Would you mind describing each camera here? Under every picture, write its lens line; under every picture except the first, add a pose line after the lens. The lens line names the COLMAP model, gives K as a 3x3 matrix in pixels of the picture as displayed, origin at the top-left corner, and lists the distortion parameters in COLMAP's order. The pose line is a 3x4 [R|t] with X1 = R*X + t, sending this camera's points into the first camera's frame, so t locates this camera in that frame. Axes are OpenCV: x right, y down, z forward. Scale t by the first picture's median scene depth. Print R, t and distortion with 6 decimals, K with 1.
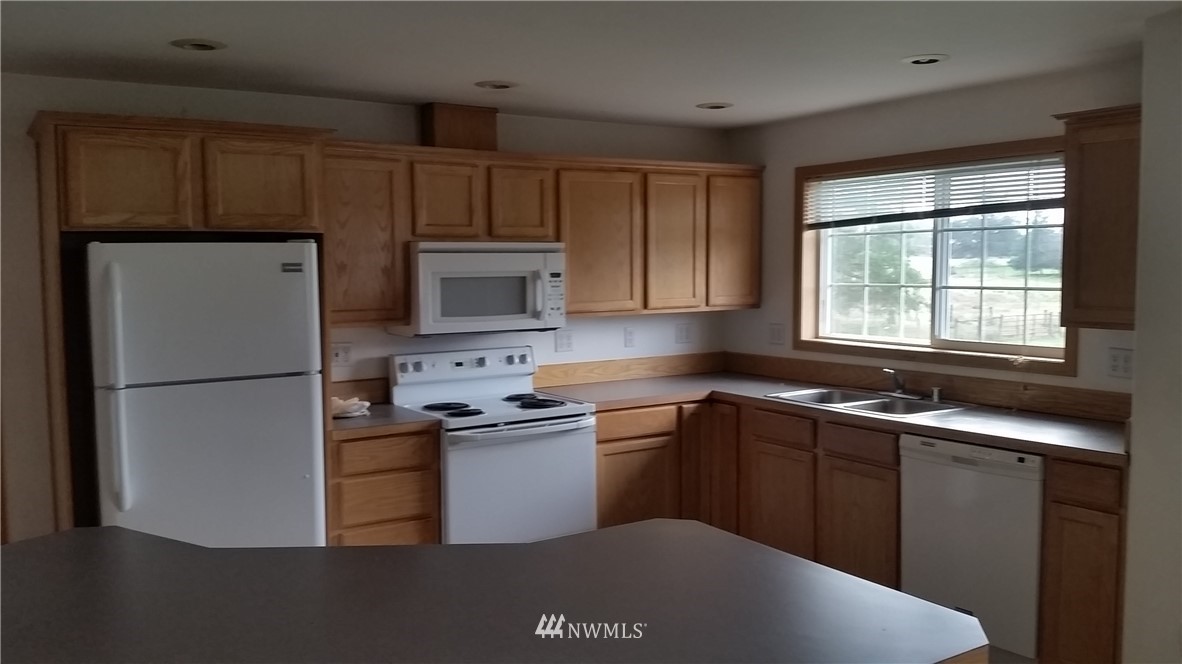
lens RADIAL K [[981.8, 0, 587.3], [0, 981.8, 339.3], [0, 0, 1]] dist [0.092793, -0.170344]
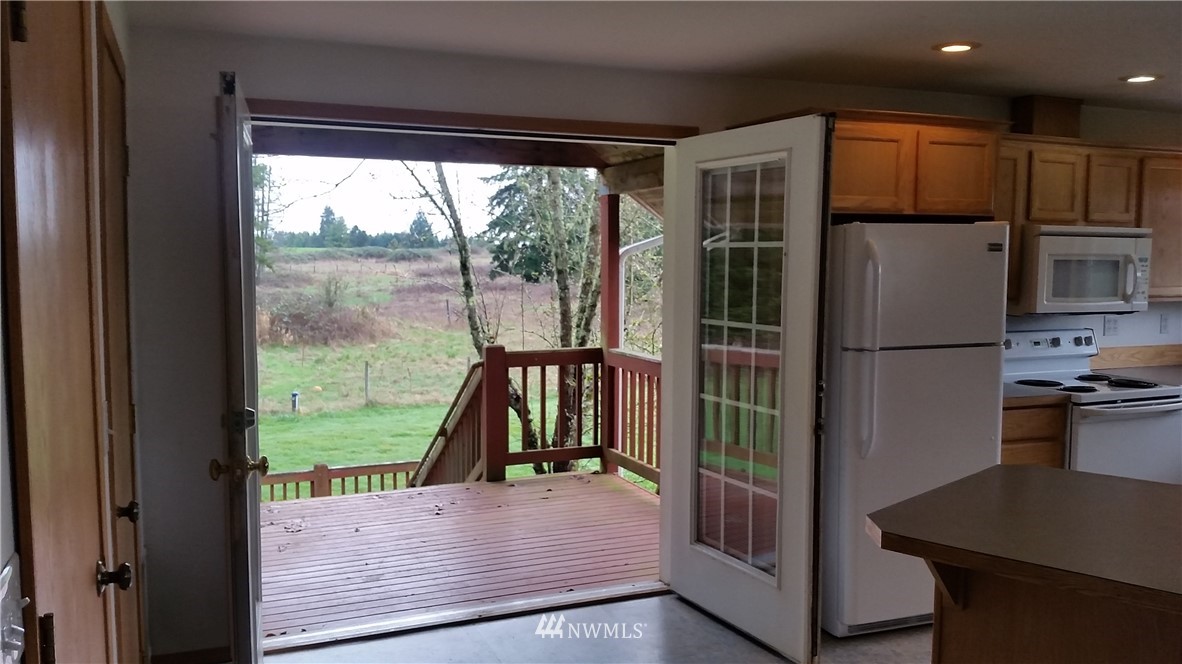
lens RADIAL K [[981.8, 0, 591.9], [0, 981.8, 328.4], [0, 0, 1]] dist [0.092793, -0.170344]
pose [[0.985516, 0.029917, -0.166920, -0.435291], [-0.030337, 0.999540, 0.000037, 0.024455], [0.166844, 0.005028, 0.985970, -0.124937]]
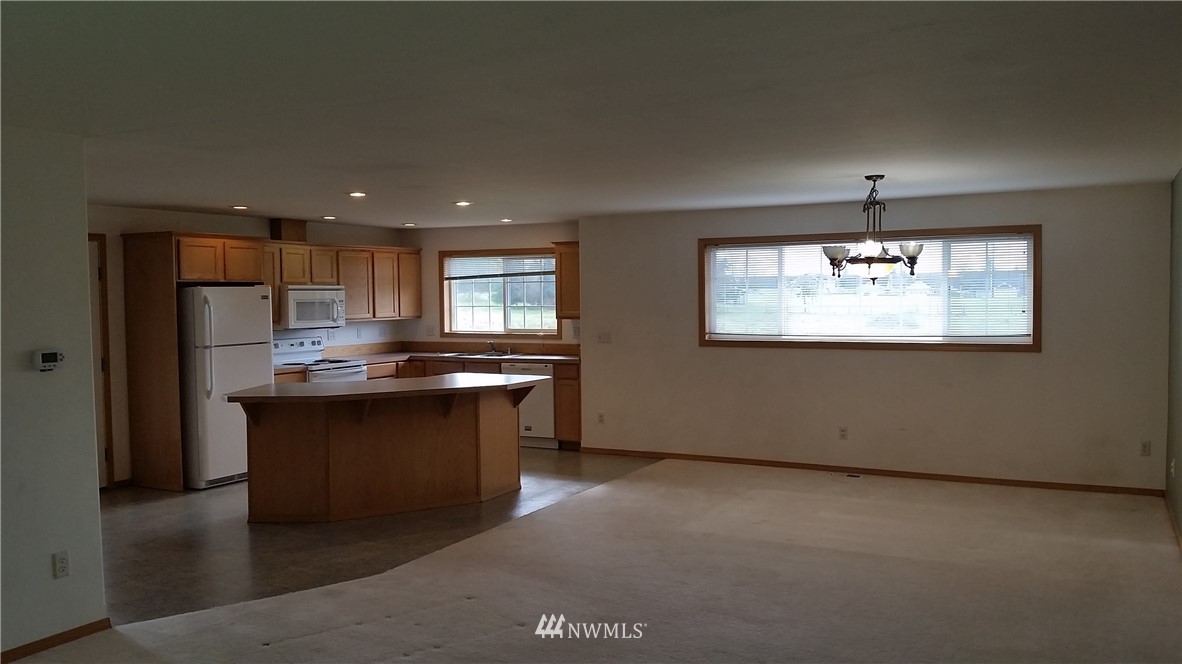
lens RADIAL K [[981.8, 0, 609.0], [0, 981.8, 339.4], [0, 0, 1]] dist [0.092793, -0.170344]
pose [[0.866494, -0.023643, 0.498627, -0.603801], [0.041206, 0.998856, -0.024244, 0.093515], [-0.497484, 0.041554, 0.866478, -1.139644]]
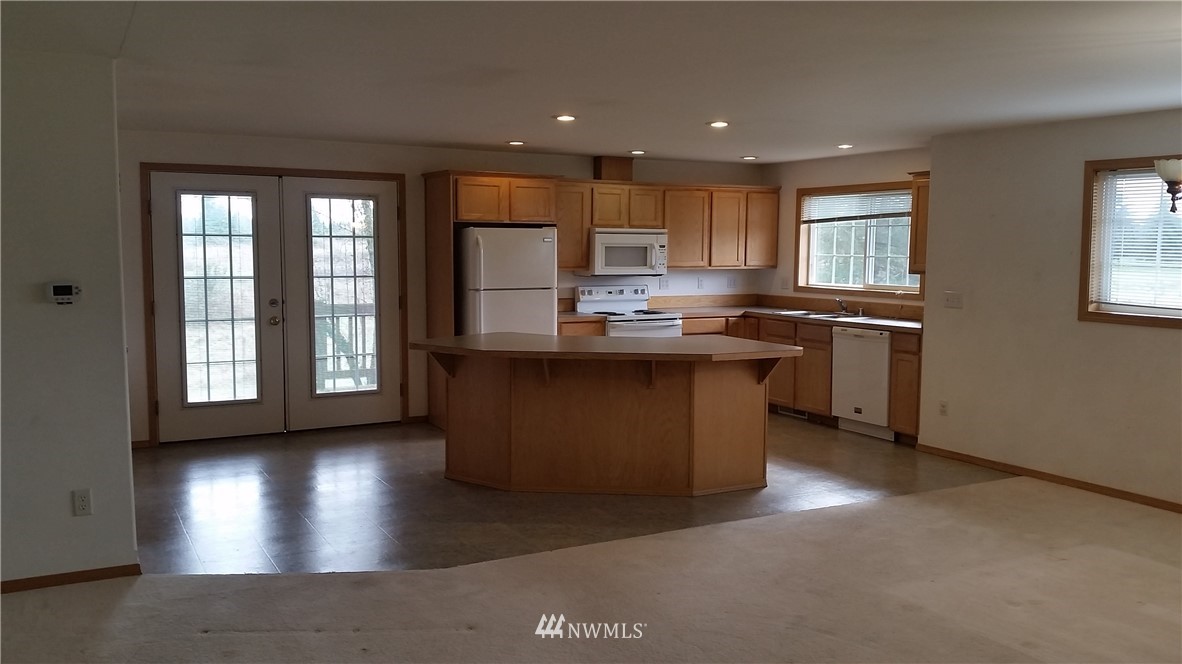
lens RADIAL K [[981.8, 0, 577.9], [0, 981.8, 339.1], [0, 0, 1]] dist [0.092793, -0.170344]
pose [[0.996574, 0.025078, -0.078806, -0.041756], [-0.023561, 0.999520, 0.020133, 0.081103], [0.079273, -0.018207, 0.996687, -0.929850]]
